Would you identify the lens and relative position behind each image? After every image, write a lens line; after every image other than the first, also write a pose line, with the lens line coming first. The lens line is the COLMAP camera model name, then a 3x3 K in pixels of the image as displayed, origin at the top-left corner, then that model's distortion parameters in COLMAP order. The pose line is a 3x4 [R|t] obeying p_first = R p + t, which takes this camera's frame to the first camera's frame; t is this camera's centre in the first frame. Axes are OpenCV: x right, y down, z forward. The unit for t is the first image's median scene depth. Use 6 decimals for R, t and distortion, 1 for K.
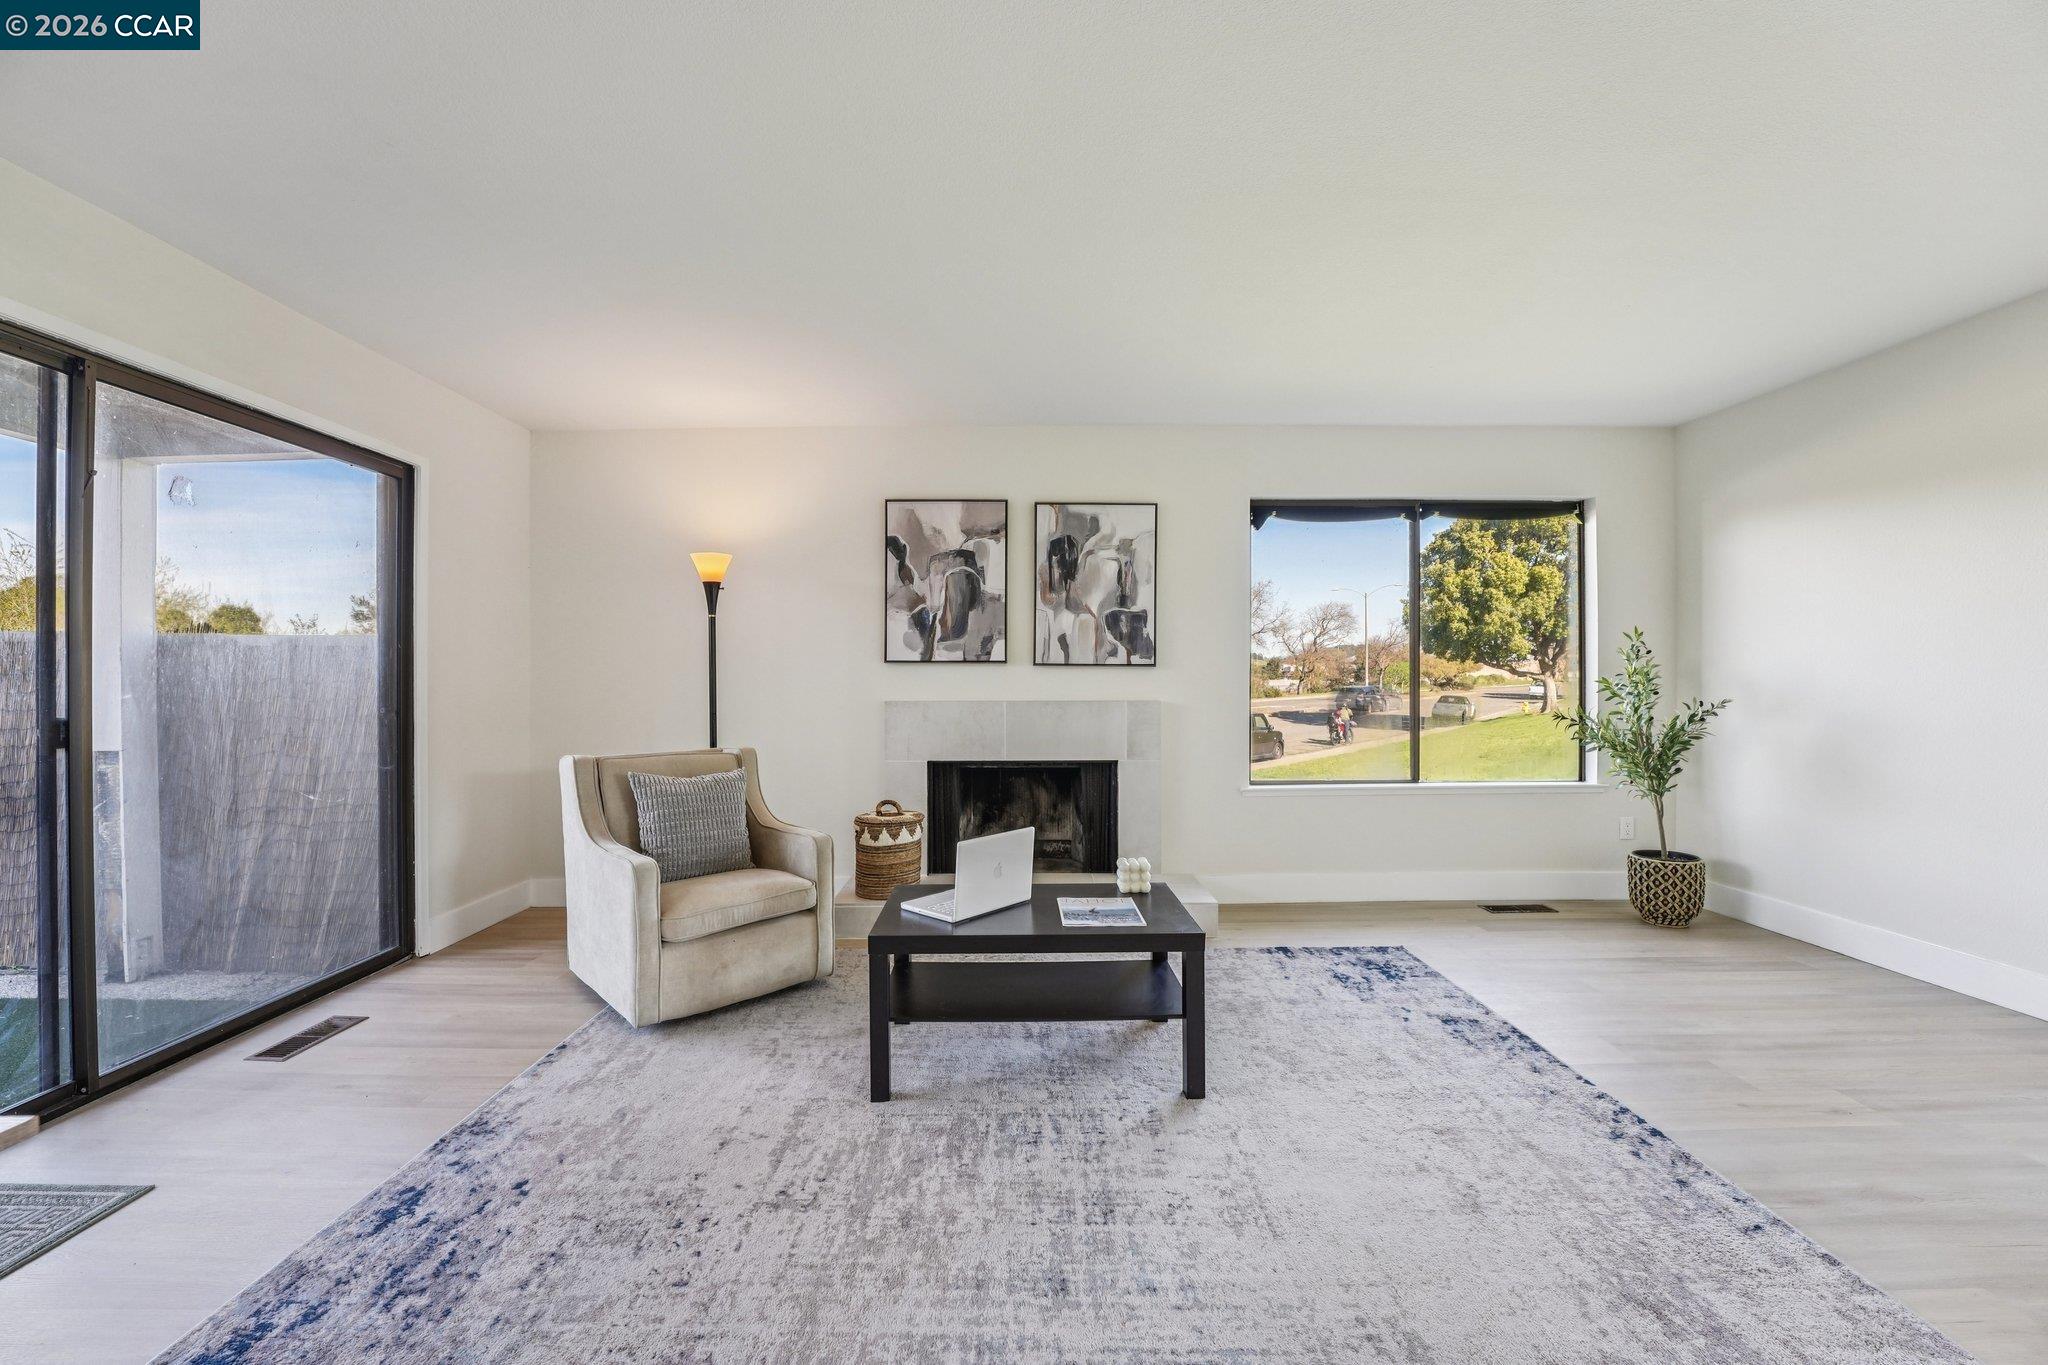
lens RADIAL K [[825.2, 0, 1013.7], [0, 825.2, 683.5], [0, 0, 1]] dist [-0.026707, 0.000269]
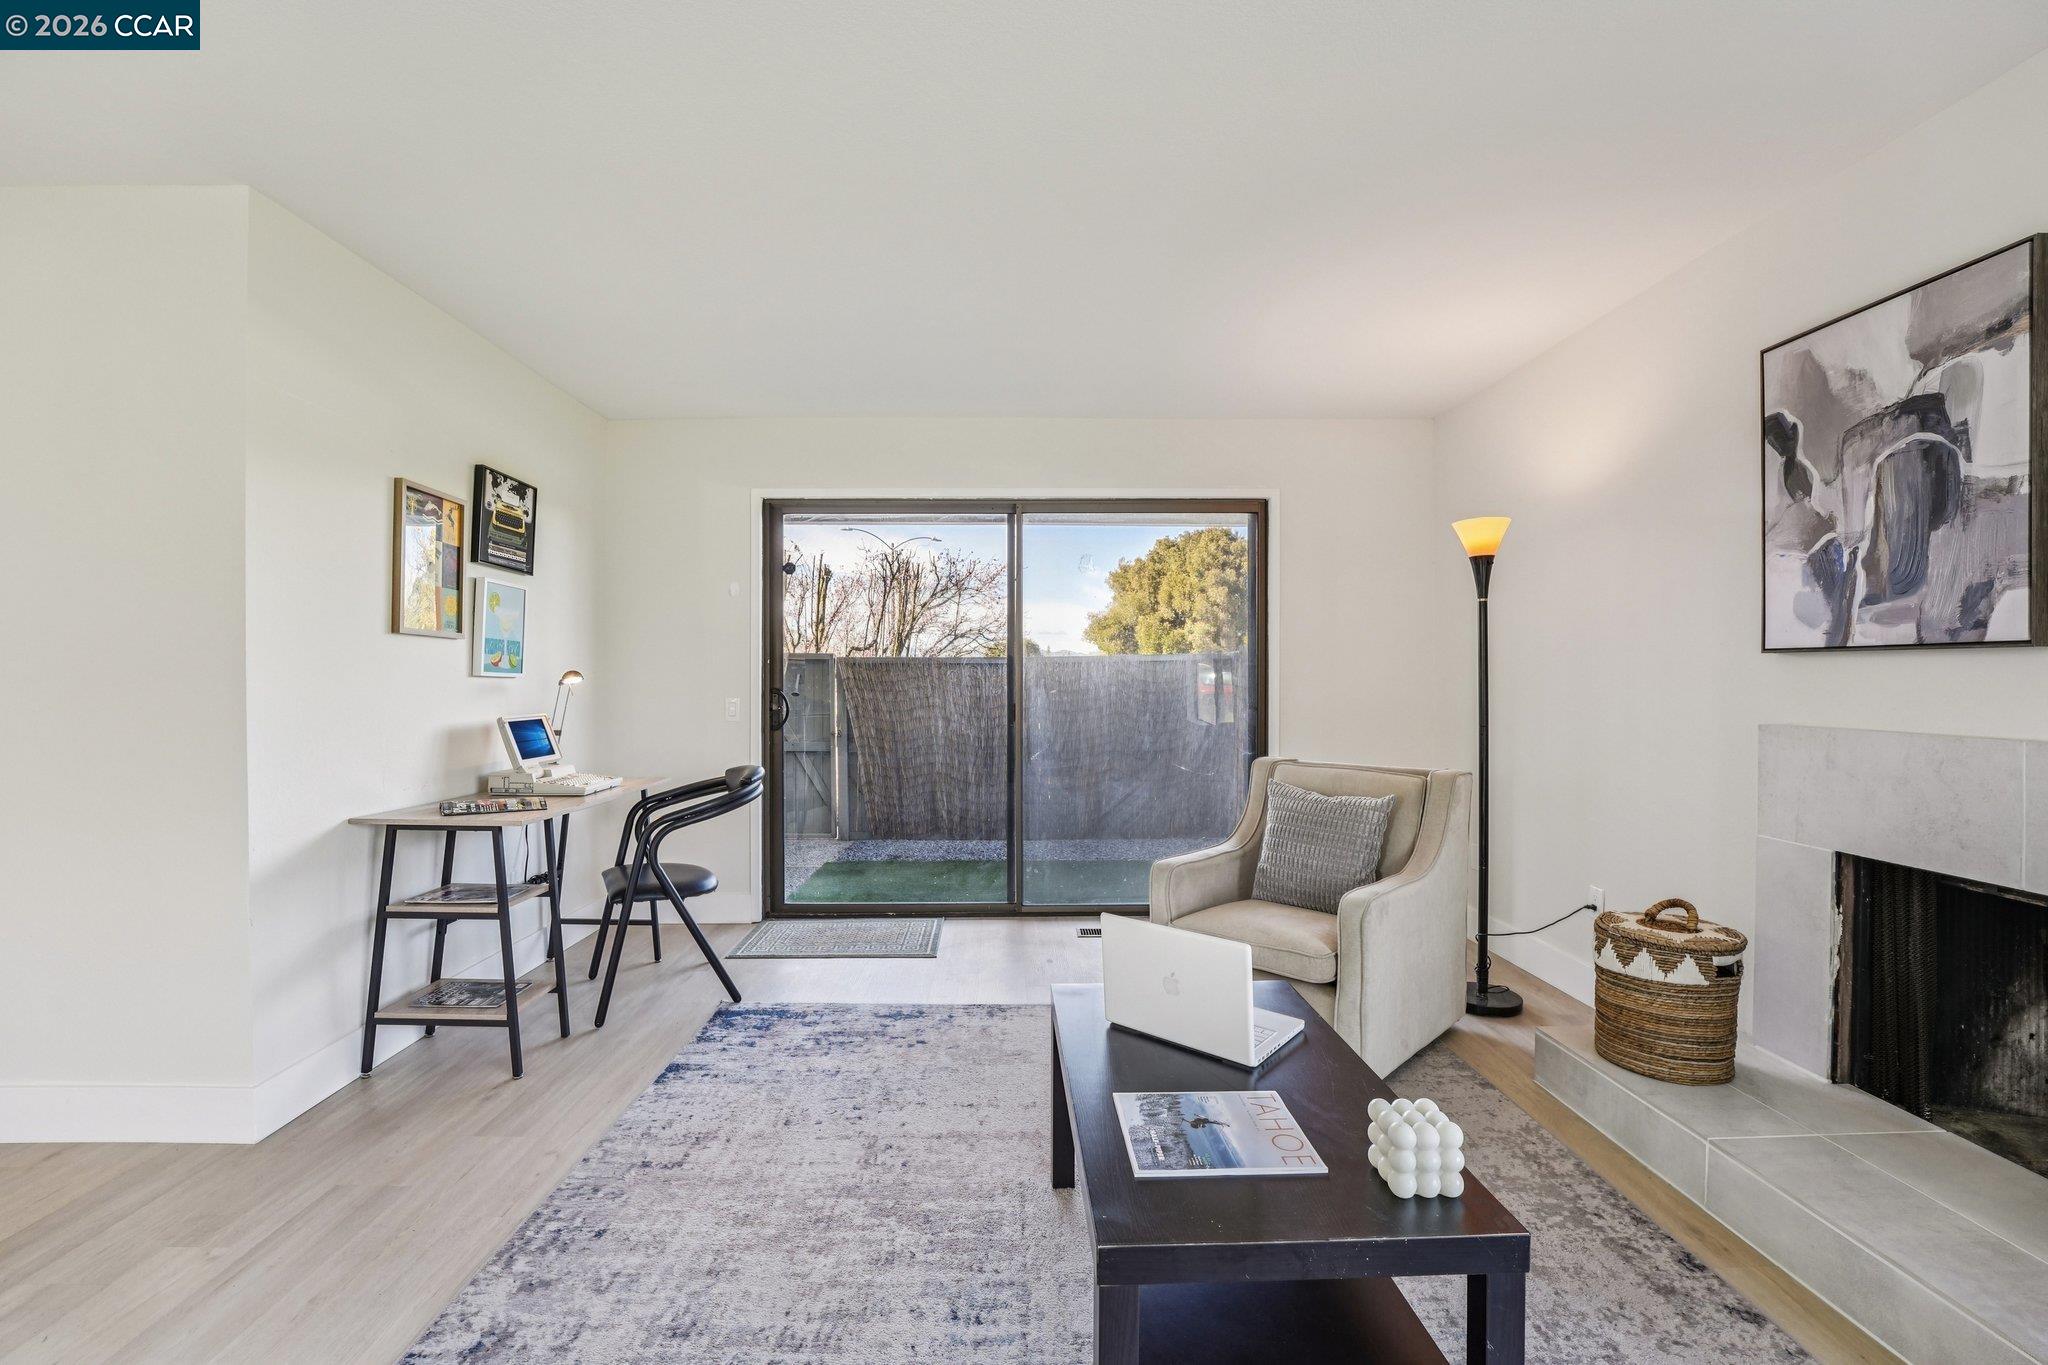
lens RADIAL K [[831.7, 0, 1012.0], [0, 831.7, 676.6], [0, 0, 1]] dist [-0.031658, 0.004286]
pose [[0.011564, 0.001370, -0.999932, 0.369956], [-0.000990, 0.999999, 0.001359, -0.009916], [0.999933, 0.000974, 0.011565, 0.504009]]
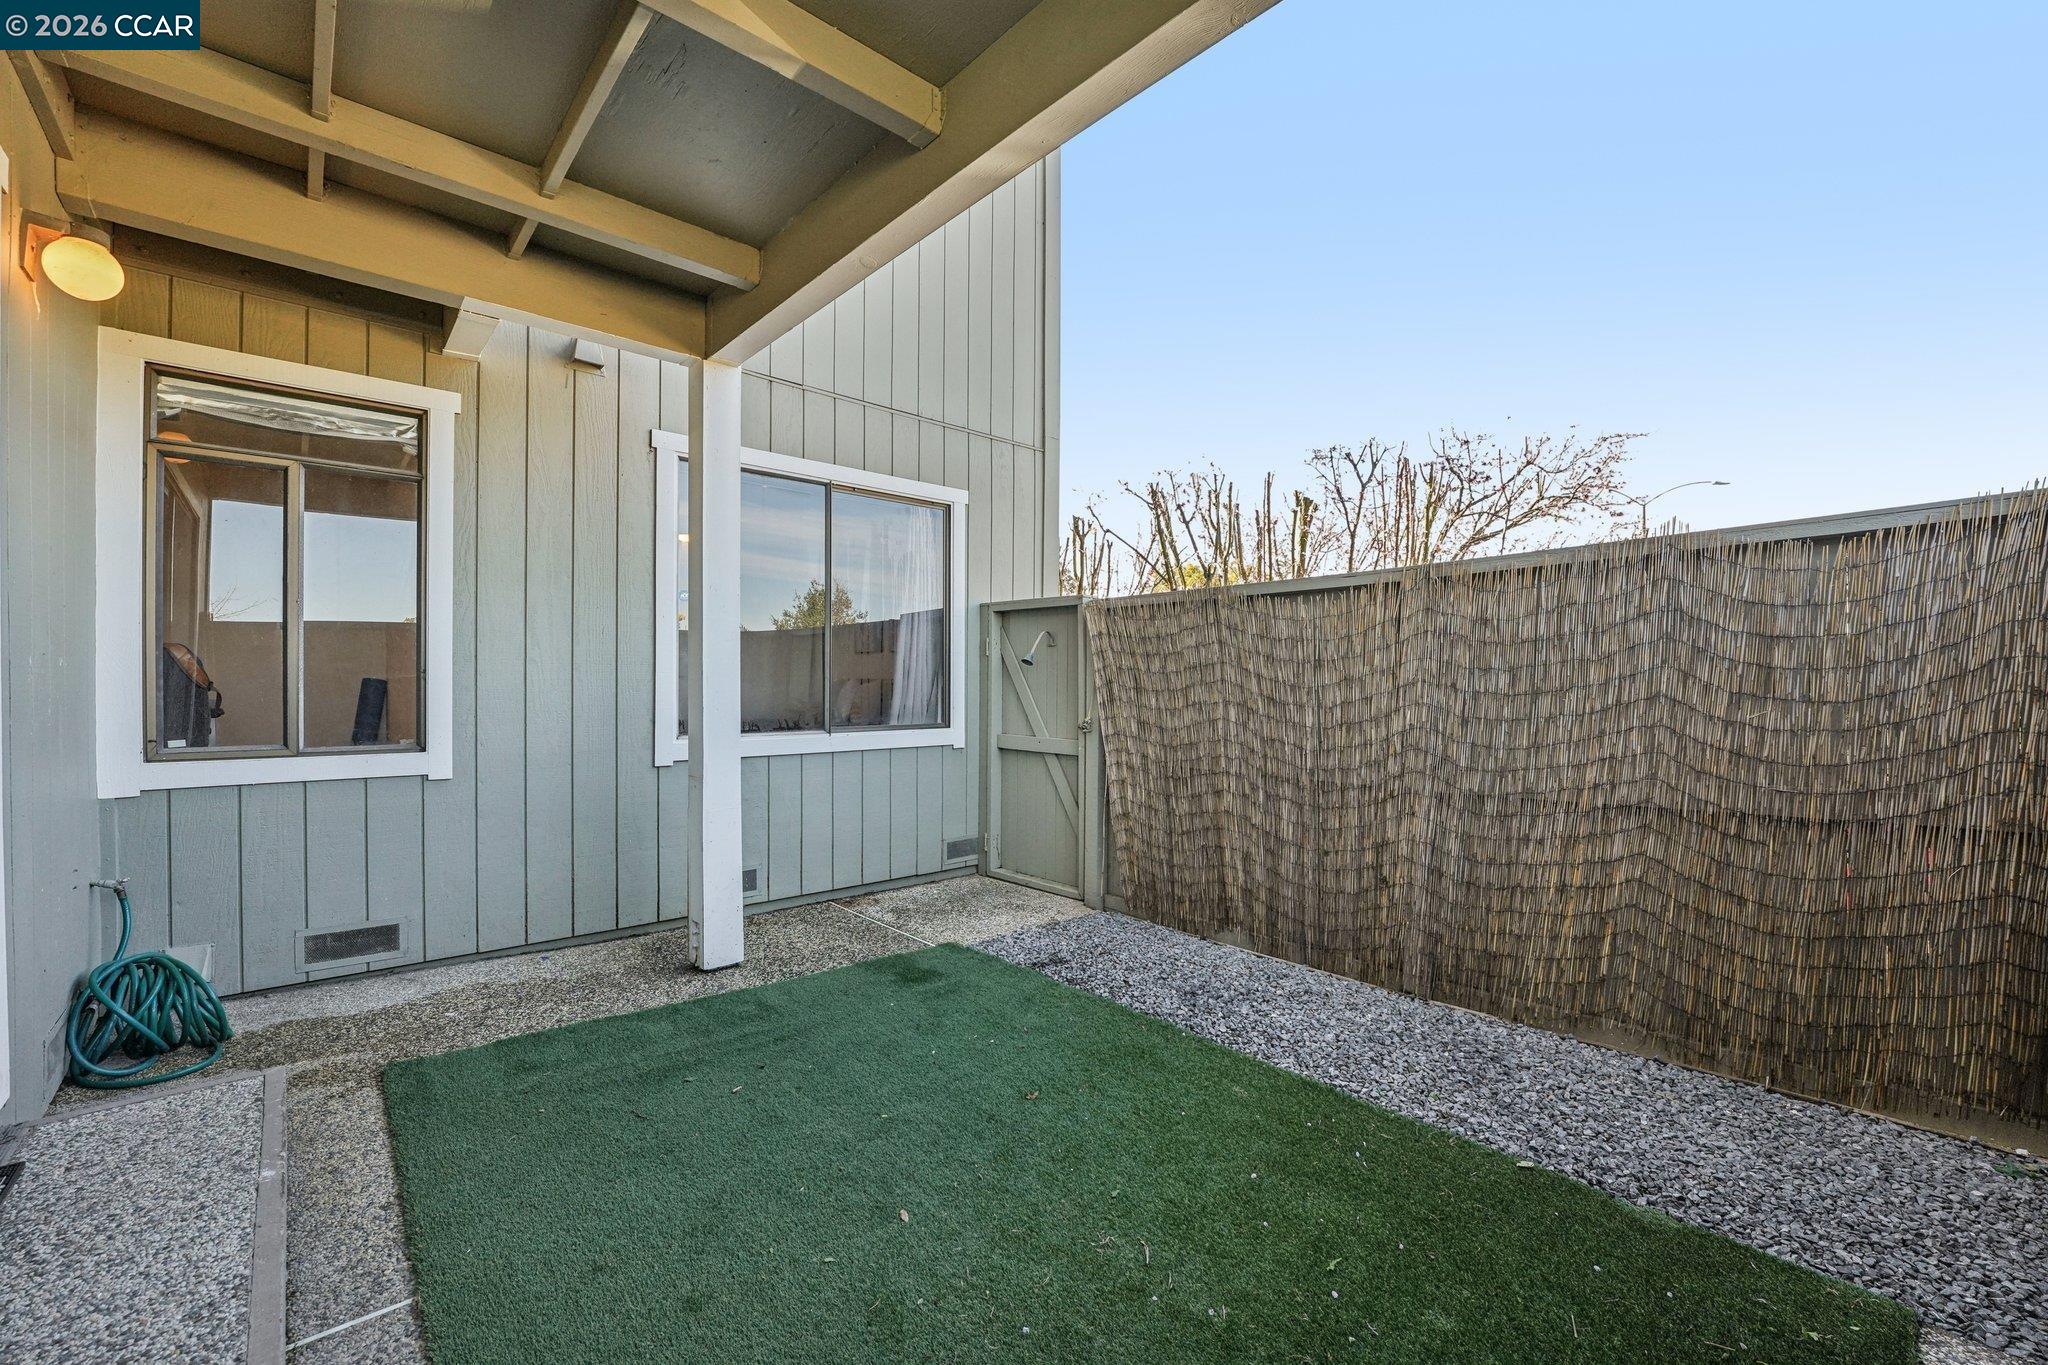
lens RADIAL K [[825.2, 0, 1013.7], [0, 825.2, 683.5], [0, 0, 1]] dist [-0.026707, 0.000269]
pose [[-0.751137, -0.001417, -0.660145, -0.774091], [-0.002673, 0.999996, 0.000895, 0.067596], [0.660141, 0.002437, -0.751137, 0.939605]]
